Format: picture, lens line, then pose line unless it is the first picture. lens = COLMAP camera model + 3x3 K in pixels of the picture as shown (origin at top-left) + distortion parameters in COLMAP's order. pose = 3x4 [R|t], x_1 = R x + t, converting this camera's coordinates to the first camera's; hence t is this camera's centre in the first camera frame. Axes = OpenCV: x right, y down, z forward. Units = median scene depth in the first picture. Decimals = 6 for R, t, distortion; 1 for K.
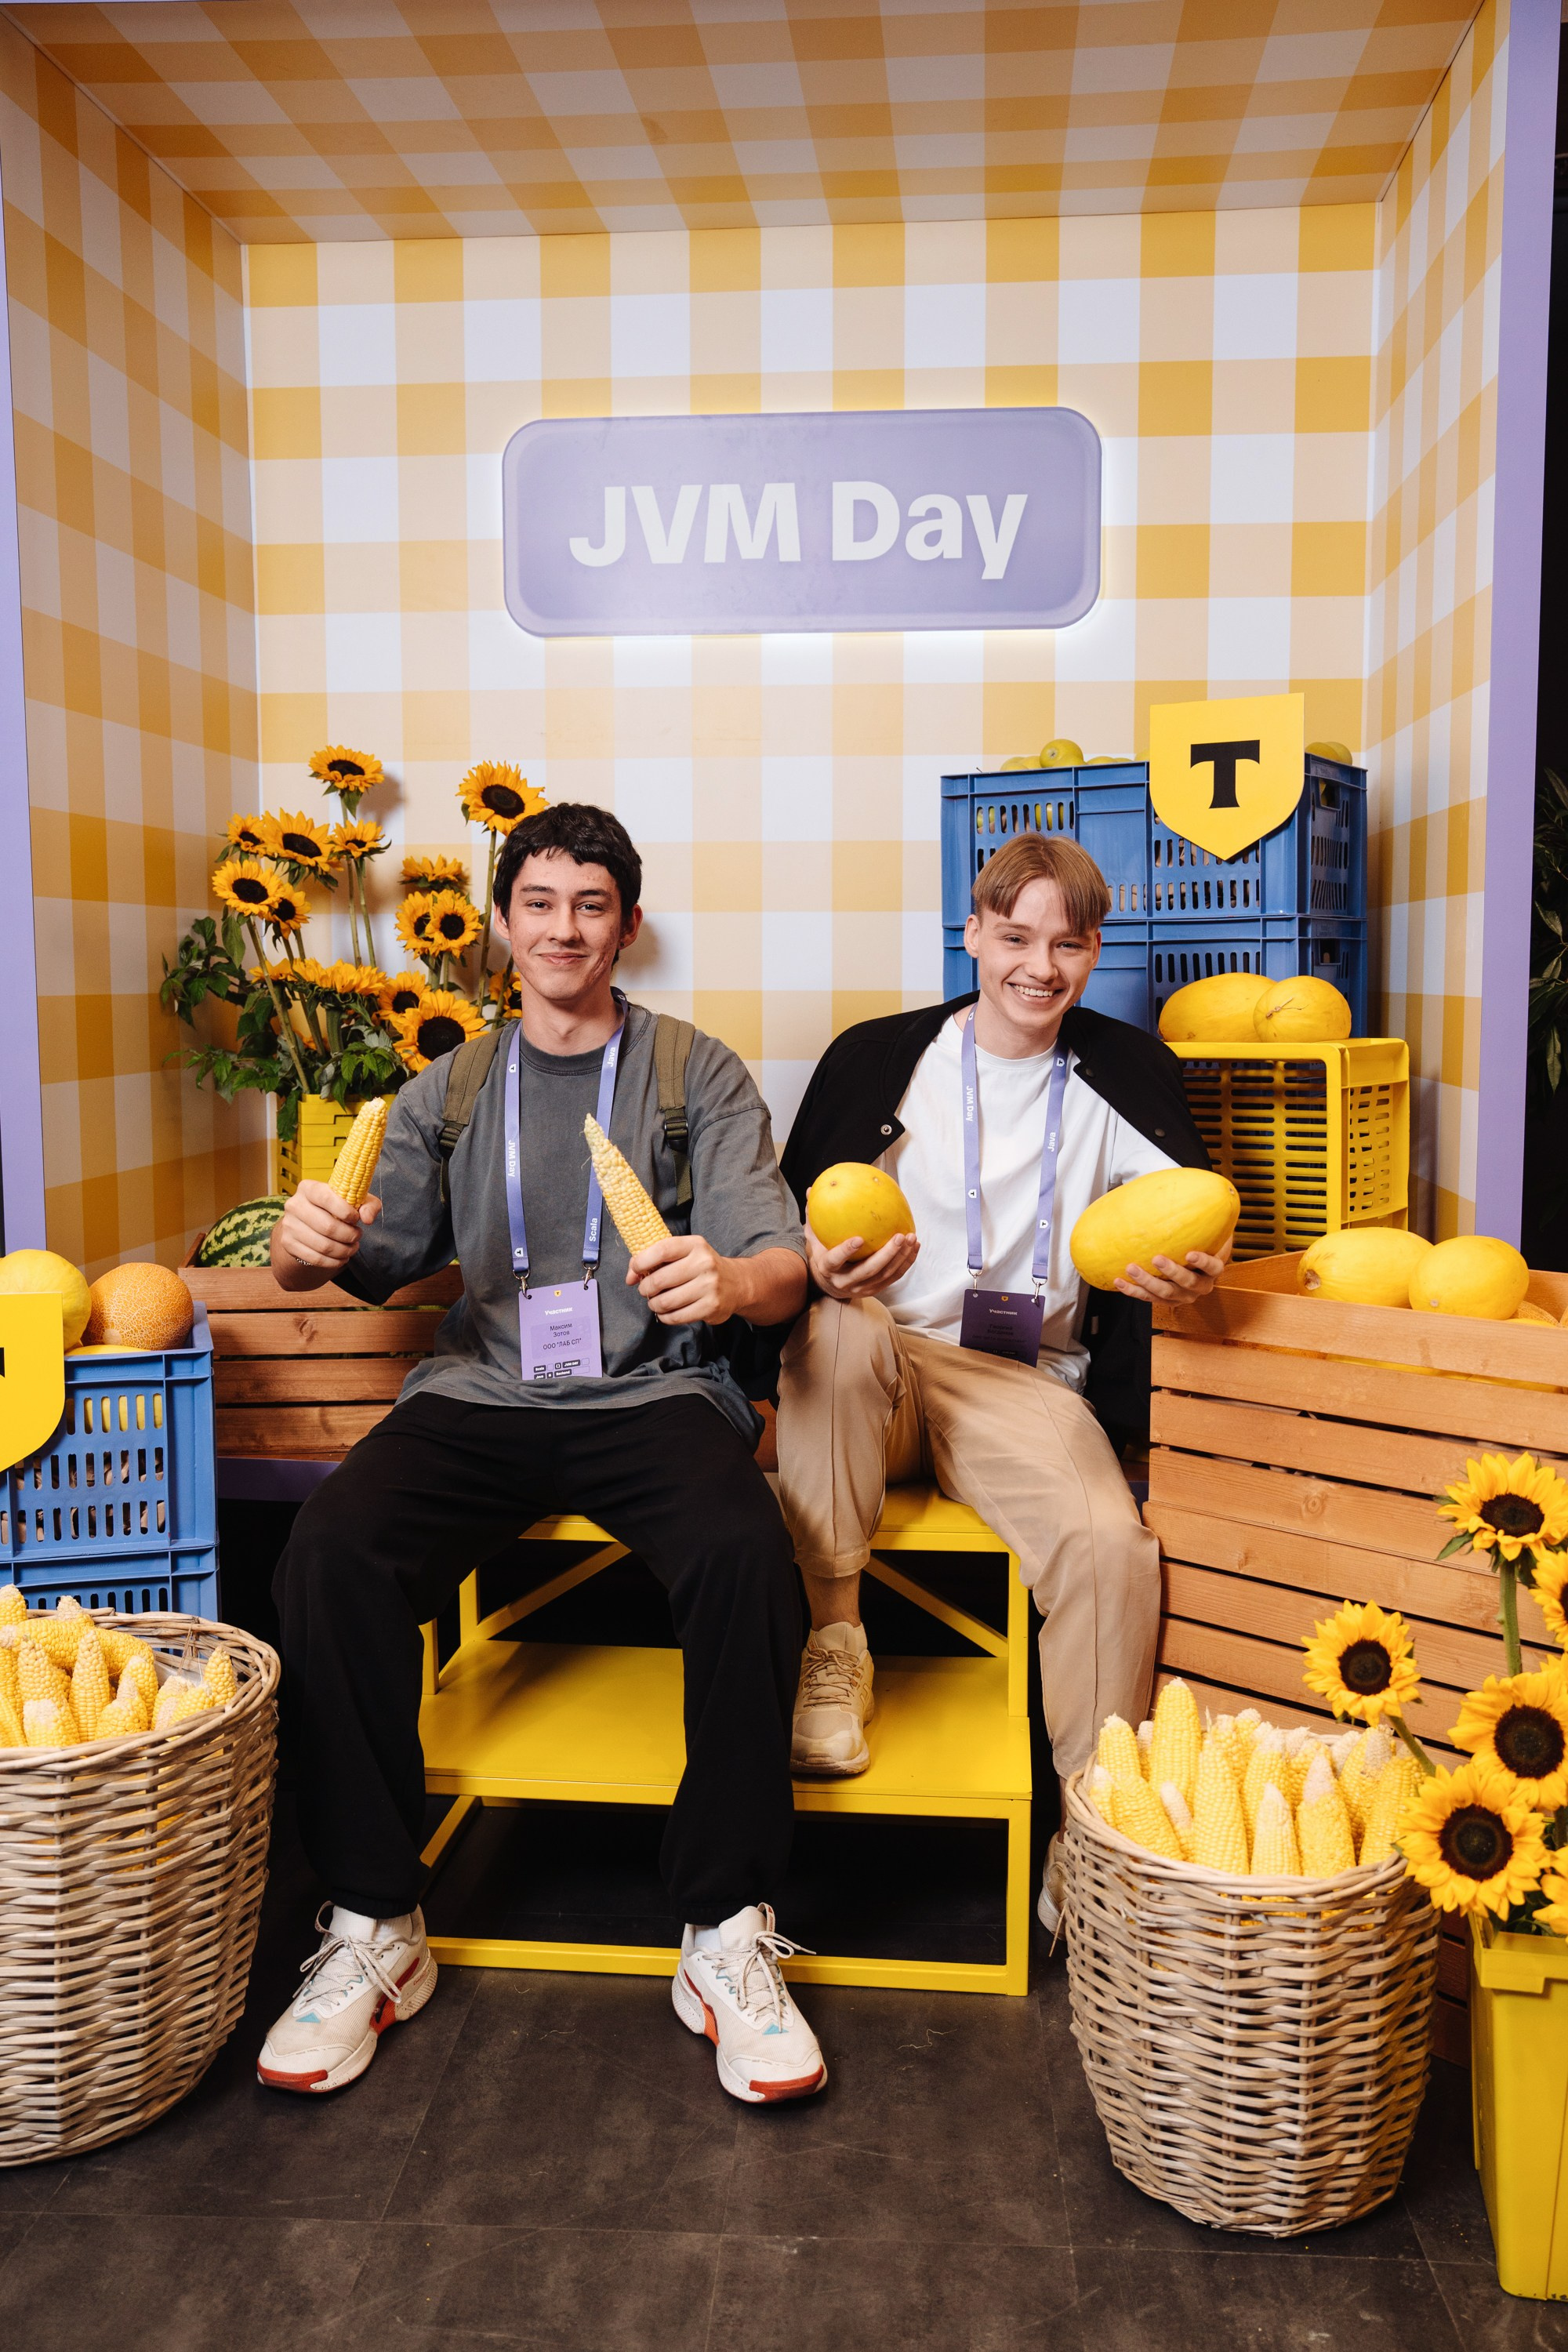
lens RADIAL K [[2077.2, 0, 779.1], [0, 2077.2, 1179.6], [0, 0, 1]] dist [-0.042499, 0.099249]
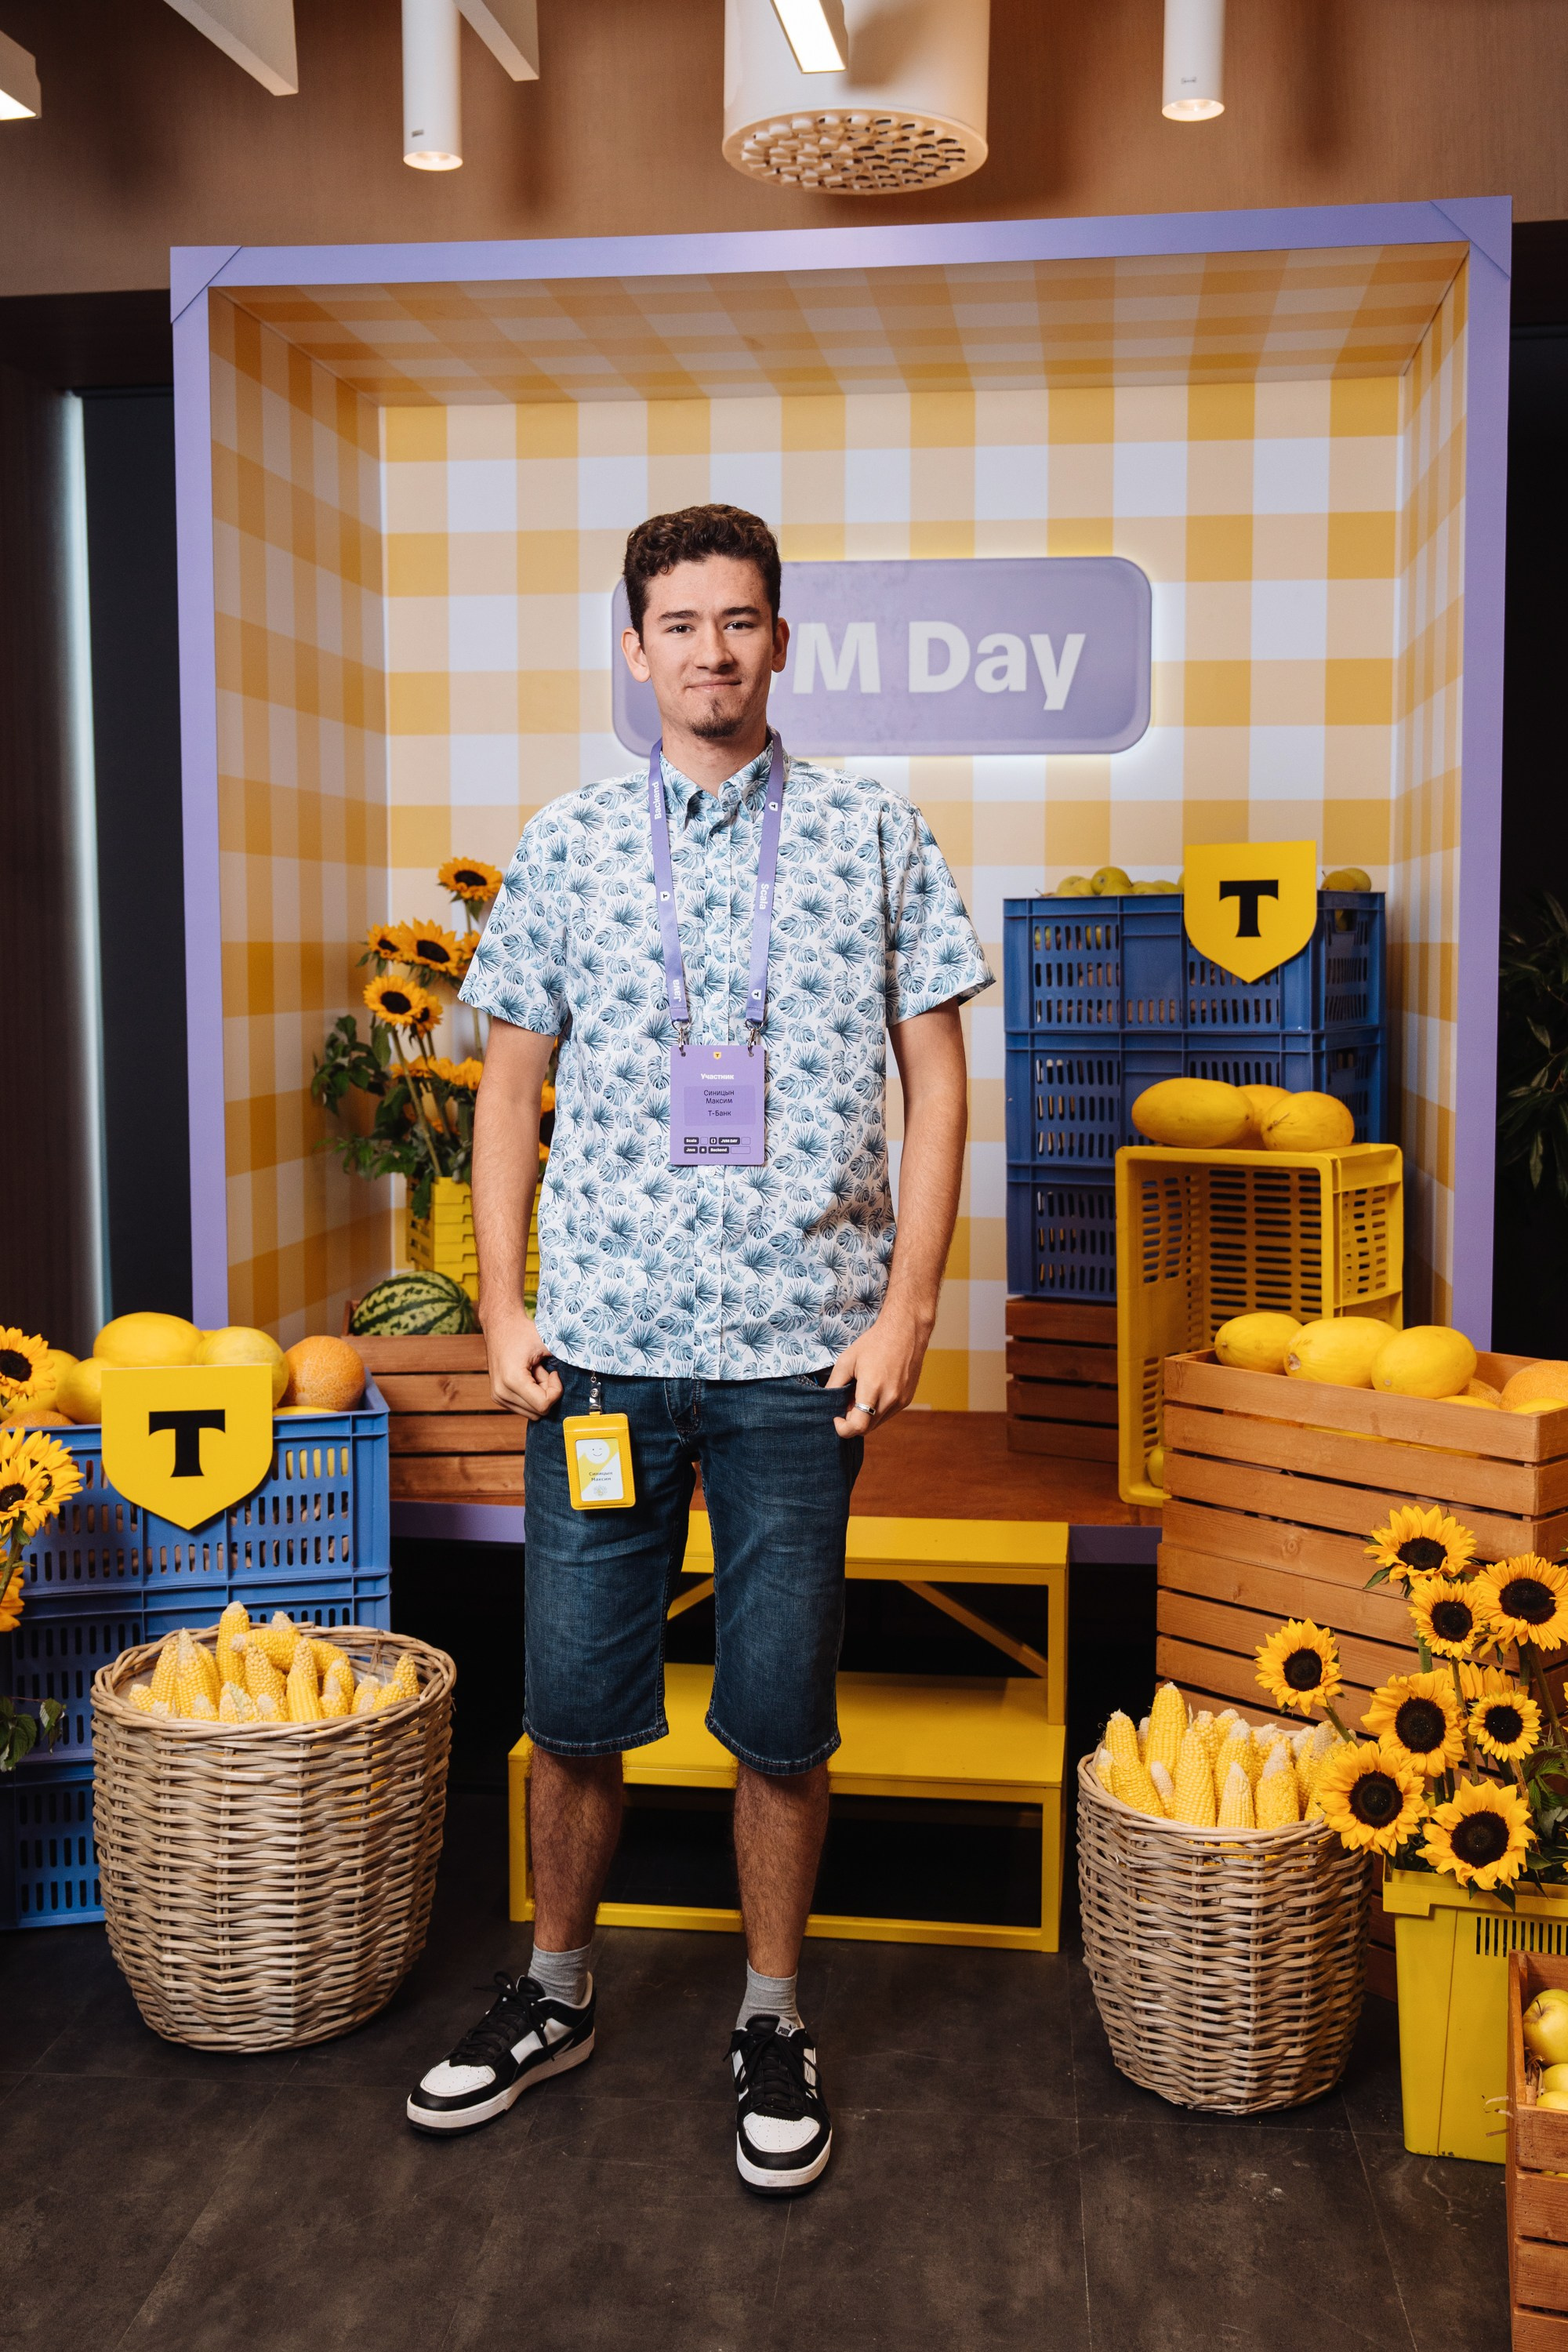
lens RADIAL K [[2396.2, 0, 793.5], [0, 2396.2, 1114.3], [0, 0, 1]] dist [-0.021544, 0.109349]
pose [[0.999525, 0.003769, -0.030580, 0.004822], [-0.004639, 0.999585, -0.028414, -0.044538], [0.030460, 0.028543, 0.999128, -0.336966]]
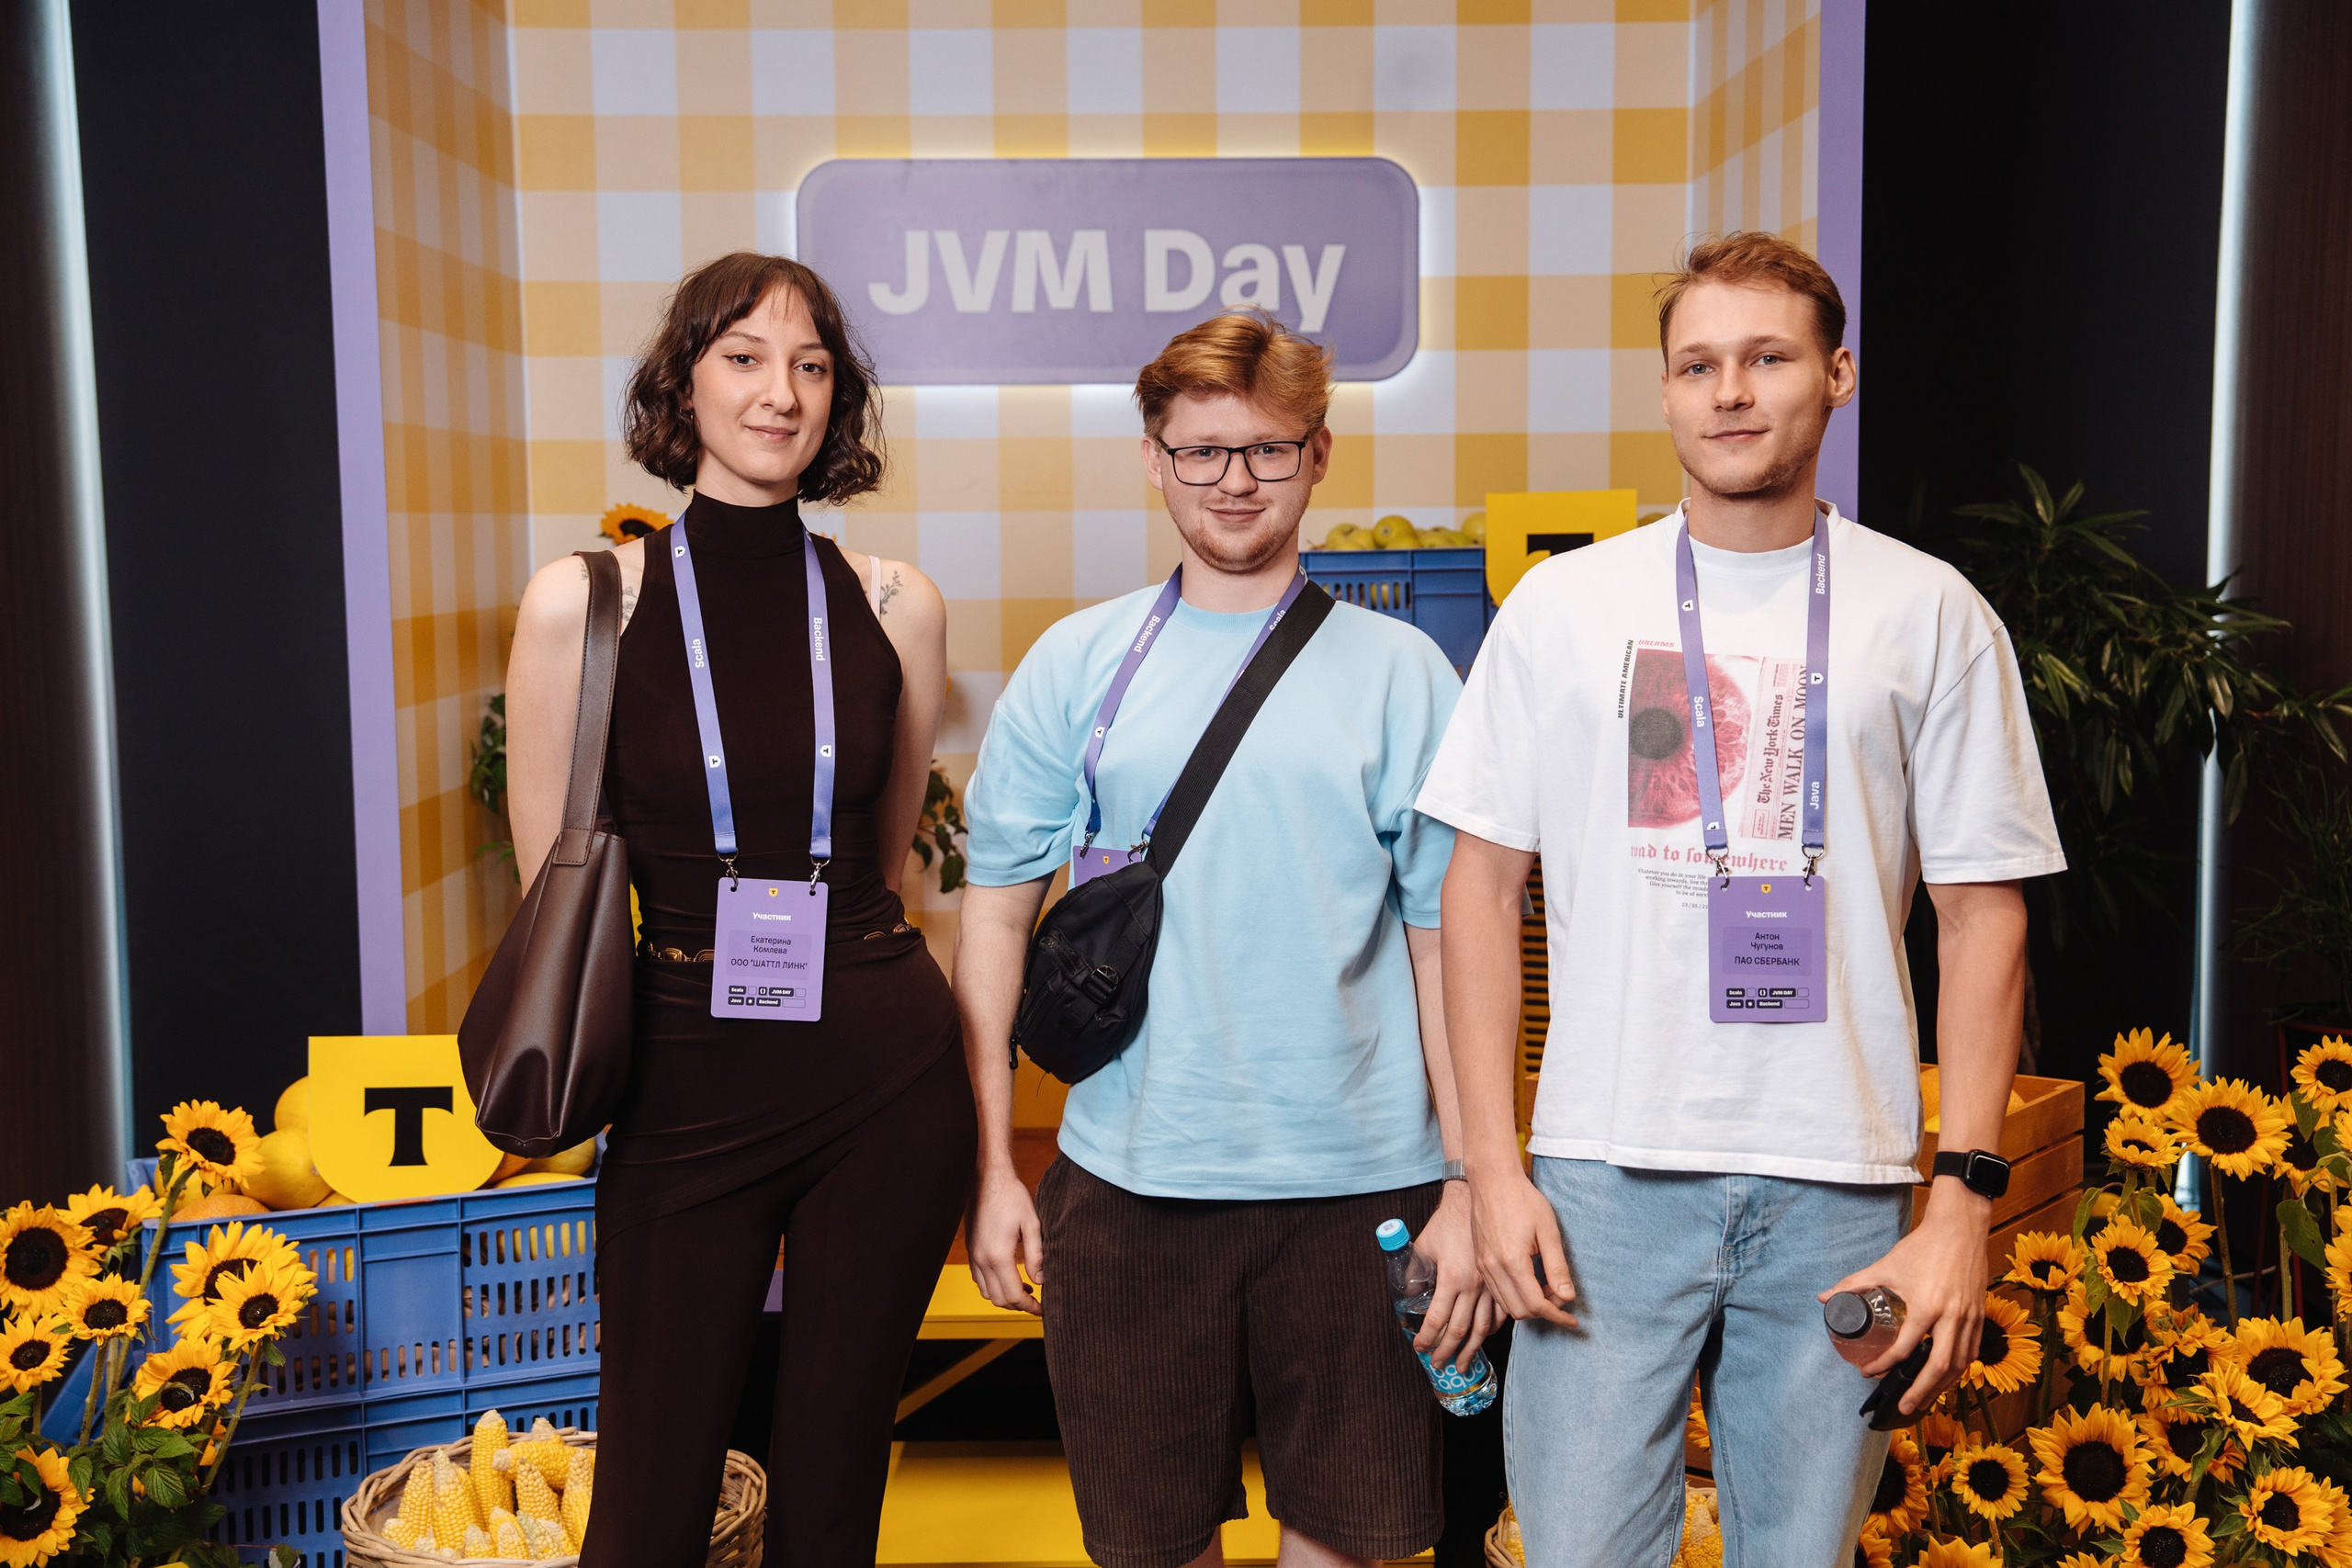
lens RADIAL K [[2815.0, 0, 1176.0], [0, 2815.0, 784.0], [0, 0, 1]] dist [0.075545, 0.049457]
pose [[0.993210, -0.019576, 0.114680, -0.141455], [0.020565, 0.999761, -0.007446, -0.082759], [-0.114507, 0.009754, 0.993375, -0.378988]]
